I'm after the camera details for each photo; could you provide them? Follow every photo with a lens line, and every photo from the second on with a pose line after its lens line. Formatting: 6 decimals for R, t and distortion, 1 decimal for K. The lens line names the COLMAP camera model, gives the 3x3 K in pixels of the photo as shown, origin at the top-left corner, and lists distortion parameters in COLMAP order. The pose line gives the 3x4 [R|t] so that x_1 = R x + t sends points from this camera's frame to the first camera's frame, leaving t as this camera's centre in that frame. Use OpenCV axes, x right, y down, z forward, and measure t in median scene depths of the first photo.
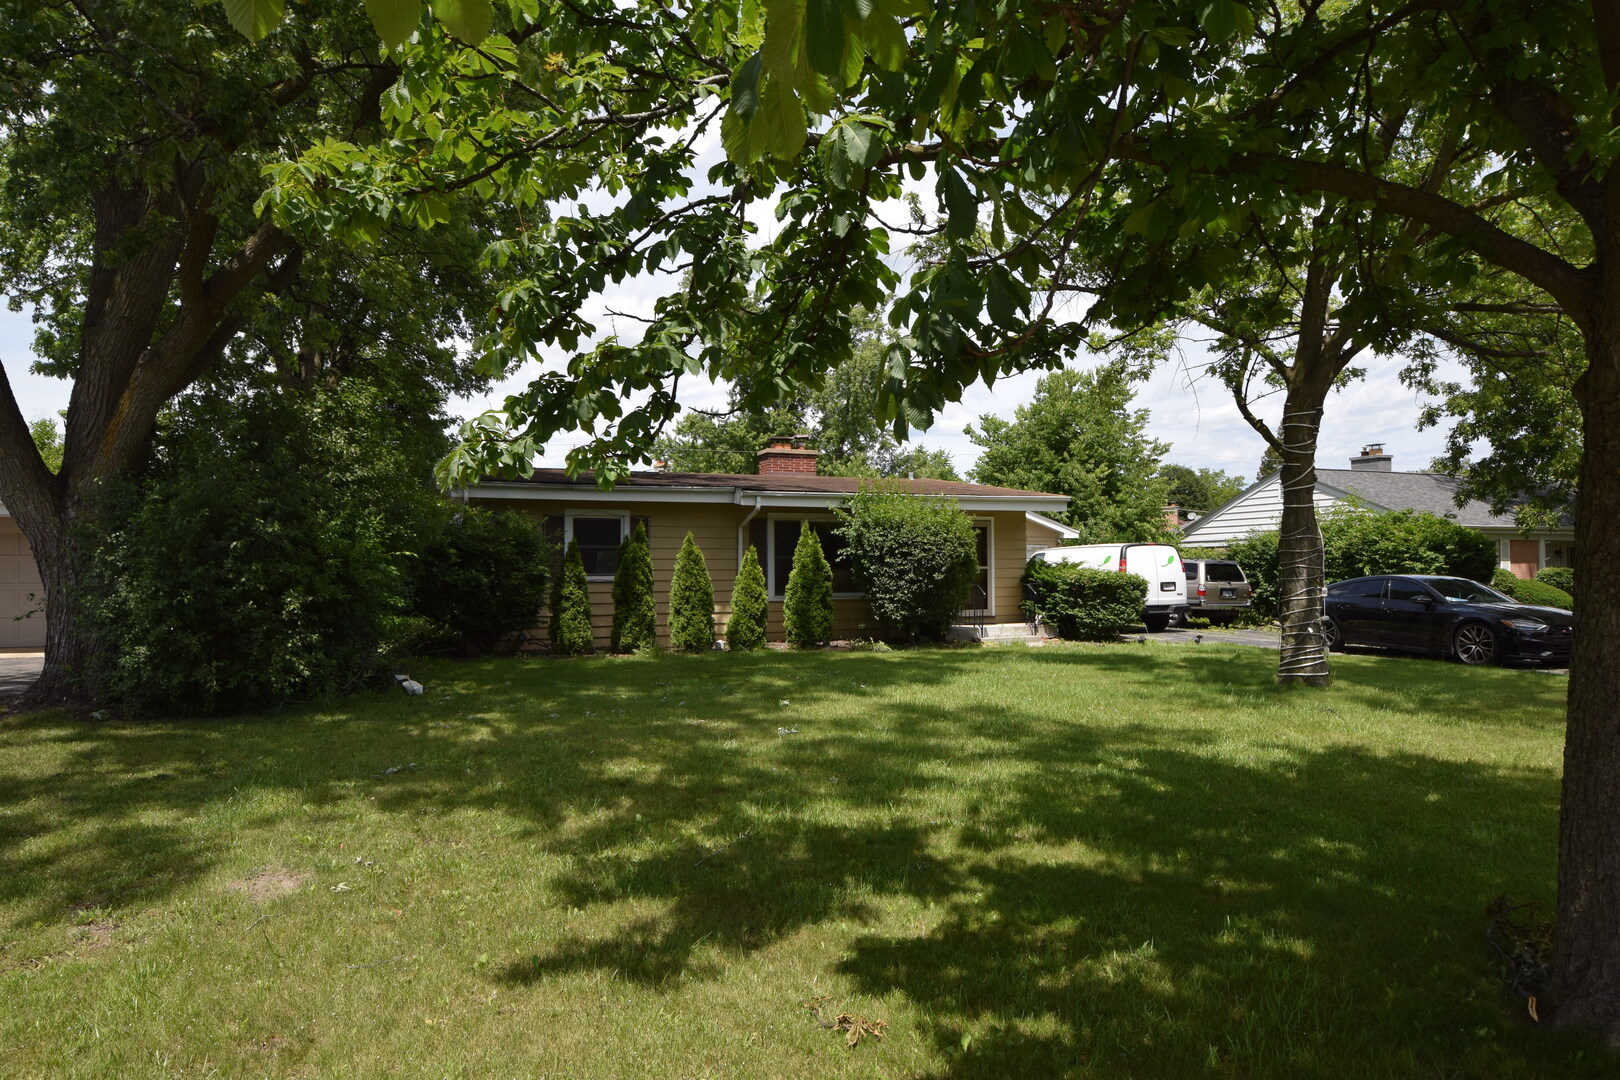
lens RADIAL K [[1034.9, 0, 810.0], [0, 1034.9, 540.0], [0, 0, 1]] dist [0.022126, 0.000112]
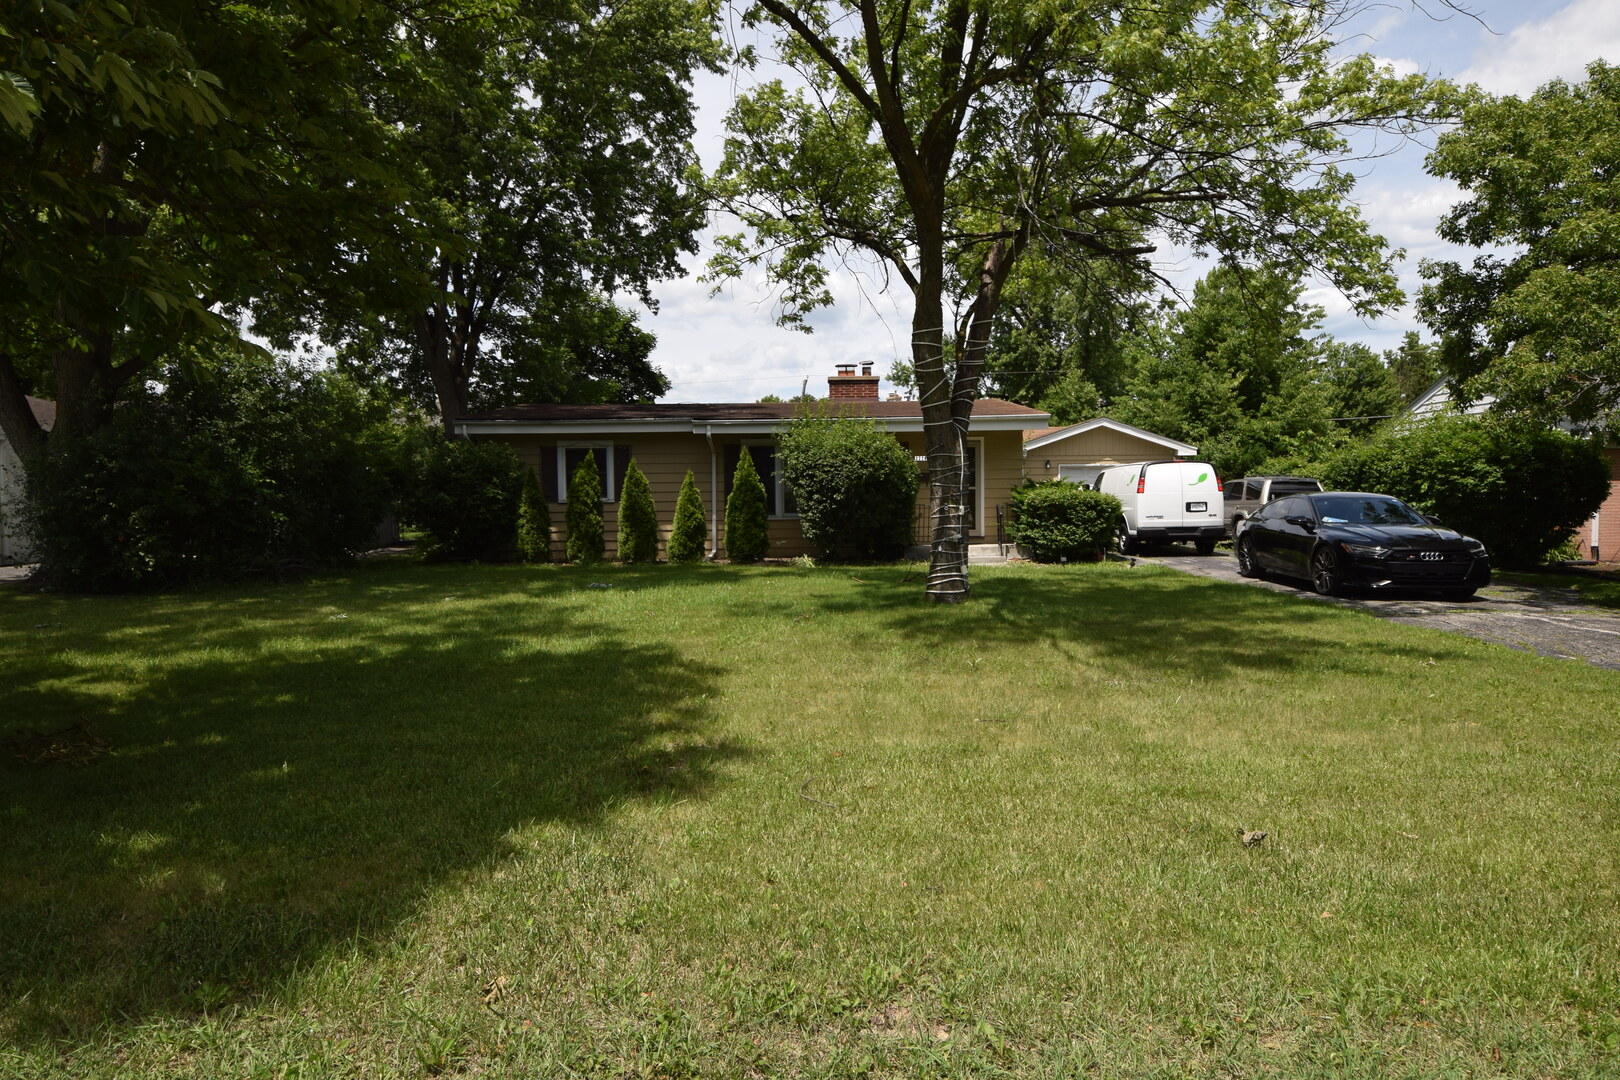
lens RADIAL K [[1039.0, 0, 810.0], [0, 1039.0, 540.0], [0, 0, 1]] dist [0.001750, 0.000374]
pose [[0.920171, 0.012470, -0.391319, 0.447371], [0.016664, 0.997340, 0.070966, 0.003030], [0.391163, -0.071822, 0.917515, 0.013414]]
